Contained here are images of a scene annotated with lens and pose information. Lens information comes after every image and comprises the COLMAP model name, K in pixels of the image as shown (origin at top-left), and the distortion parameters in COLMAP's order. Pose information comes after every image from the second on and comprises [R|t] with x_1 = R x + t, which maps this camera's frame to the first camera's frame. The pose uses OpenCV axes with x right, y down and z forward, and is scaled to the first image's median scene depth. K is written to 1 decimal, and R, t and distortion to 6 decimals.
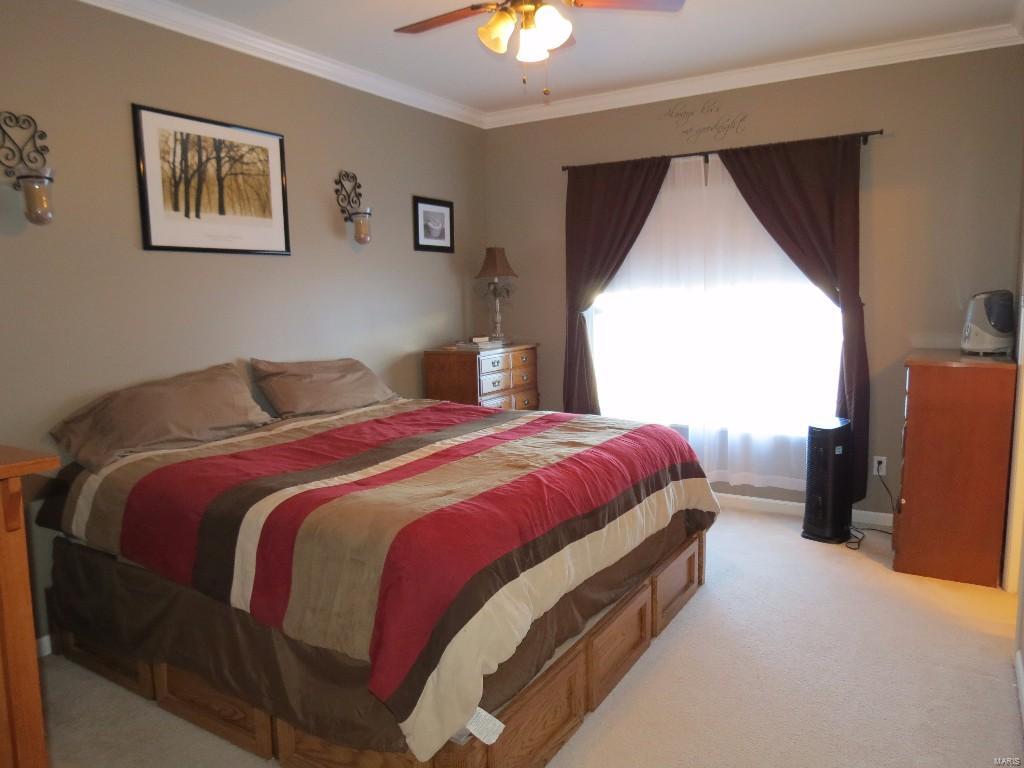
lens RADIAL K [[722.8, 0, 518.3], [0, 722.8, 374.1], [0, 0, 1]] dist [-0.023864, 0.004898]
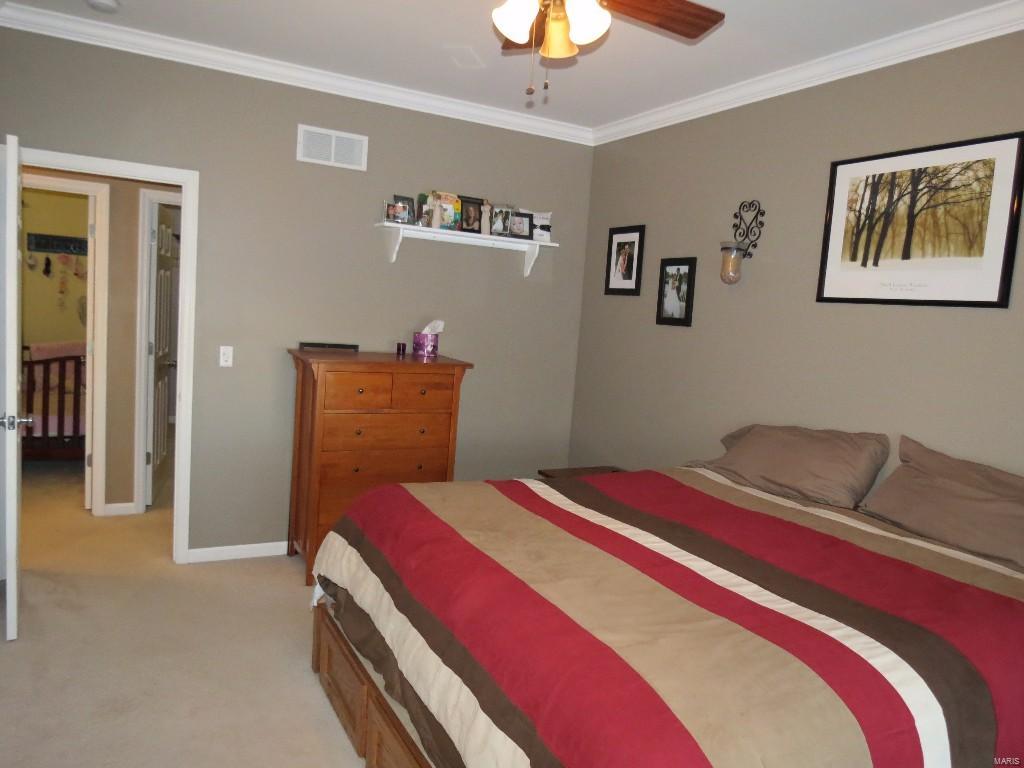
lens RADIAL K [[722.8, 0, 518.8], [0, 722.8, 392.4], [0, 0, 1]] dist [-0.023864, 0.004898]
pose [[-0.485137, 0.073894, -0.871310, 0.558359], [-0.169708, 0.969521, 0.176715, -0.146671], [0.857812, 0.233599, -0.457810, 1.060264]]
